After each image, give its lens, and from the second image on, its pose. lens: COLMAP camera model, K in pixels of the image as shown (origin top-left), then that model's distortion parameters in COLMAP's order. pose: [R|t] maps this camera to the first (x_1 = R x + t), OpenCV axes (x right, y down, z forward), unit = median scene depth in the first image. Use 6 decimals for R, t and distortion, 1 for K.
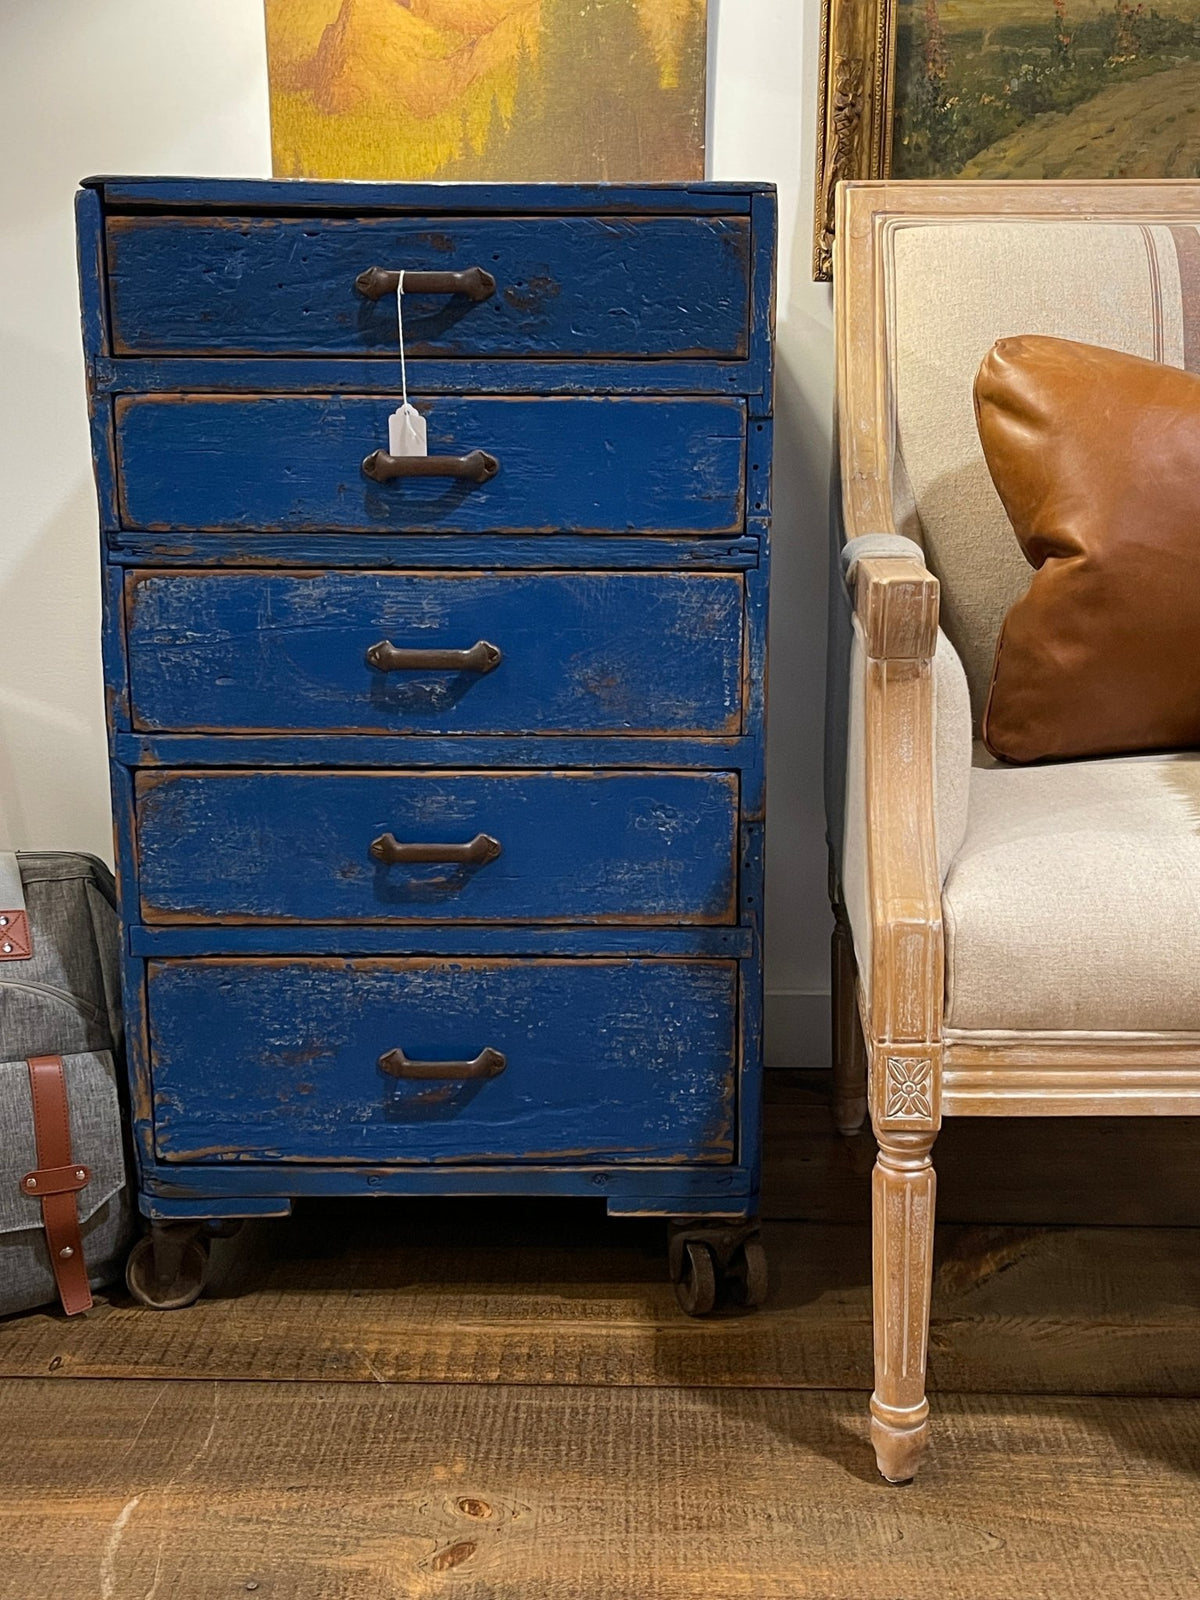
lens RADIAL K [[1769.8, 0, 608.8], [0, 1769.8, 798.4], [0, 0, 1]] dist [0.037389, 0.000000]
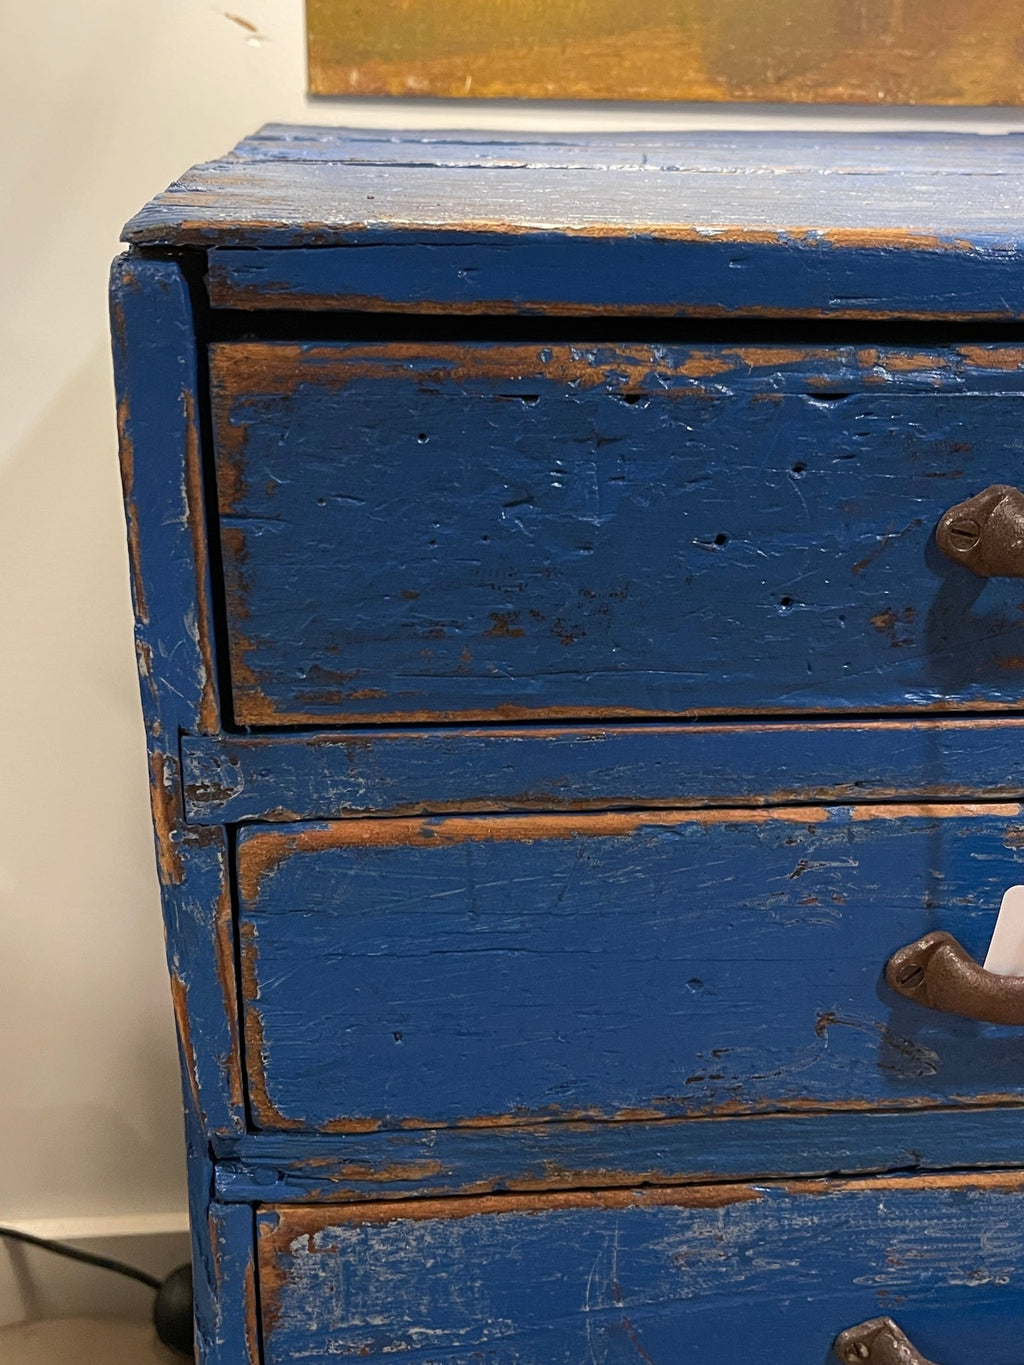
lens RADIAL K [[1509.9, 0, 514.4], [0, 1509.9, 679.0], [0, 0, 1]] dist [0.037389, 0.000000]
pose [[0.994721, -0.023155, 0.099968, -0.246550], [0.004793, 0.983630, 0.180136, -0.304160], [-0.102503, -0.178706, 0.978549, 0.686643]]
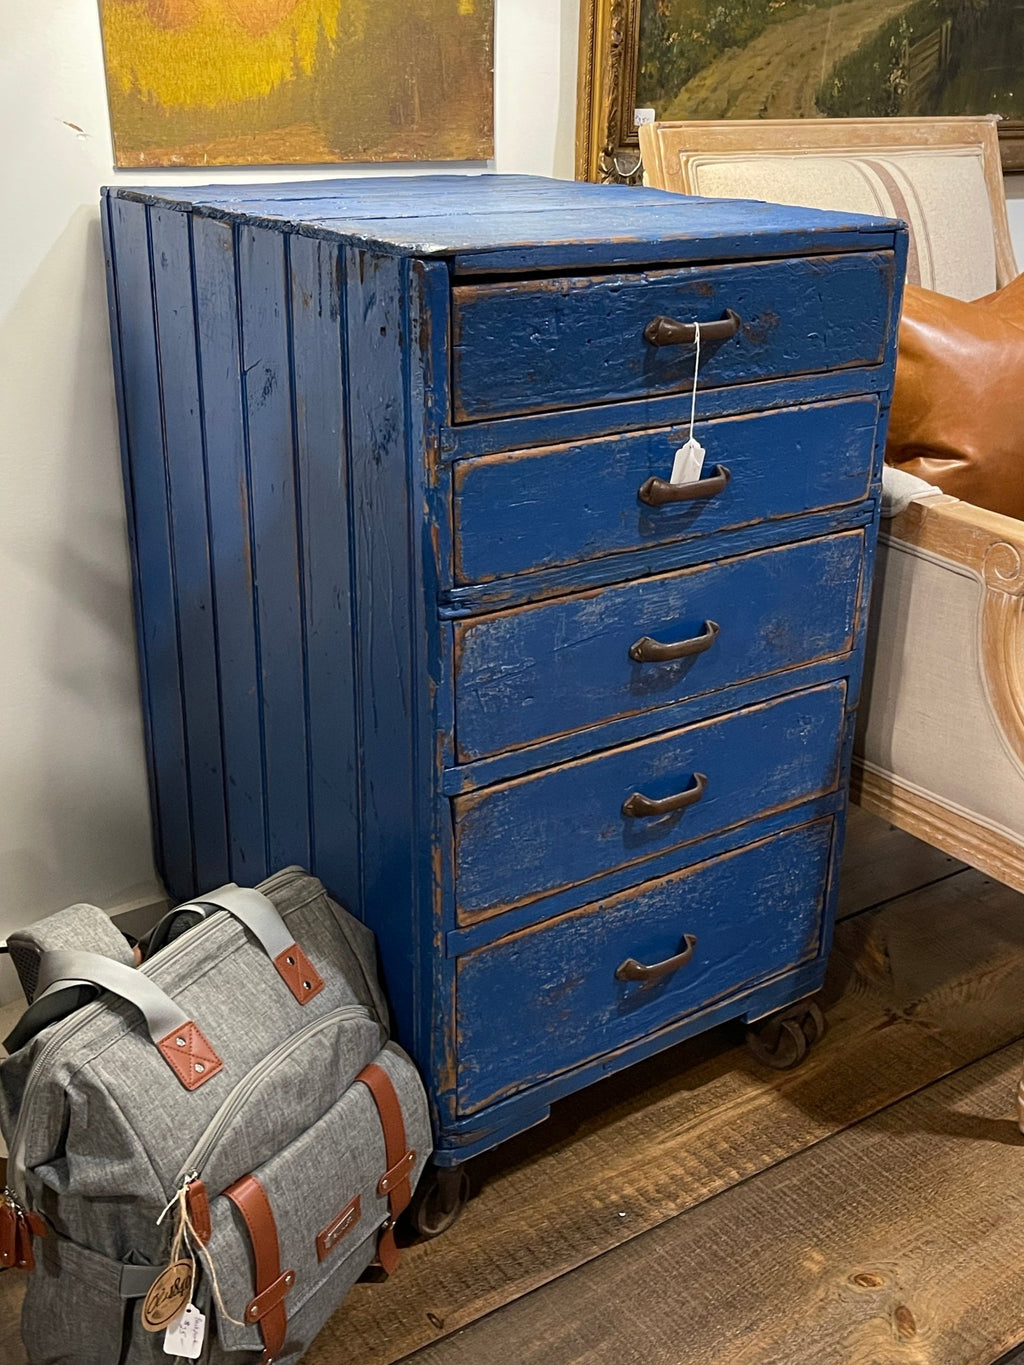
lens RADIAL K [[1509.9, 0, 534.2], [0, 1509.9, 693.8], [0, 0, 1]] dist [0.037389, 0.000000]
pose [[0.800073, -0.221666, 0.557447, -0.735121], [0.108105, 0.967291, 0.229482, -0.285378], [-0.590082, -0.123340, 0.797866, 0.263747]]
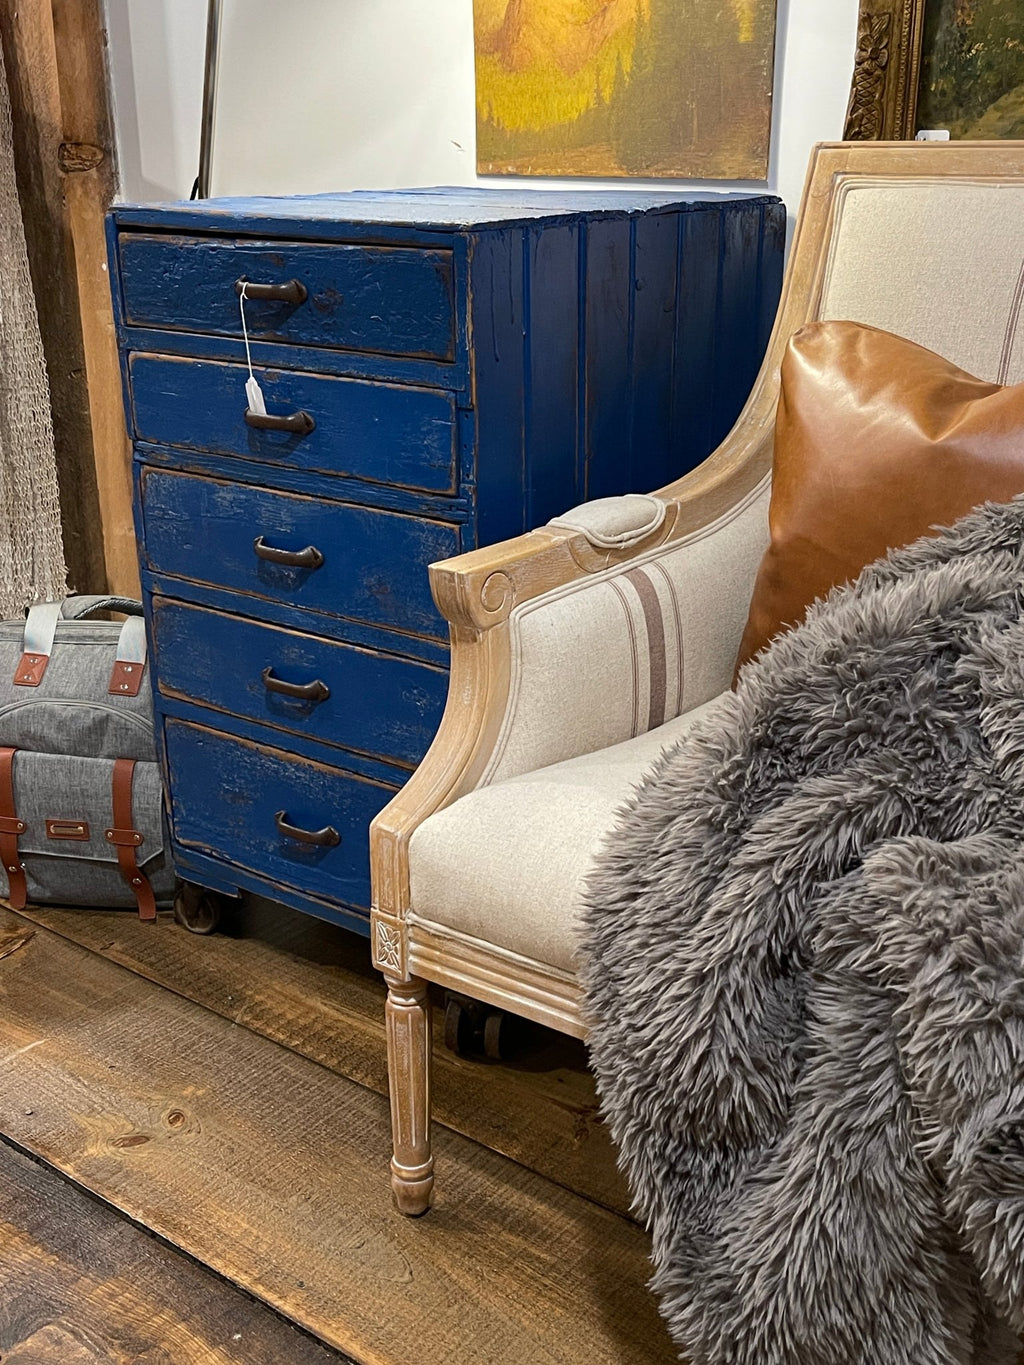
lens RADIAL K [[1509.9, 0, 515.0], [0, 1509.9, 682.1], [0, 0, 1]] dist [0.037389, 0.000000]
pose [[0.804169, 0.199679, -0.559858, 0.741924], [-0.113479, 0.976136, 0.185149, -0.223185], [0.583468, -0.085359, 0.807638, 0.129029]]
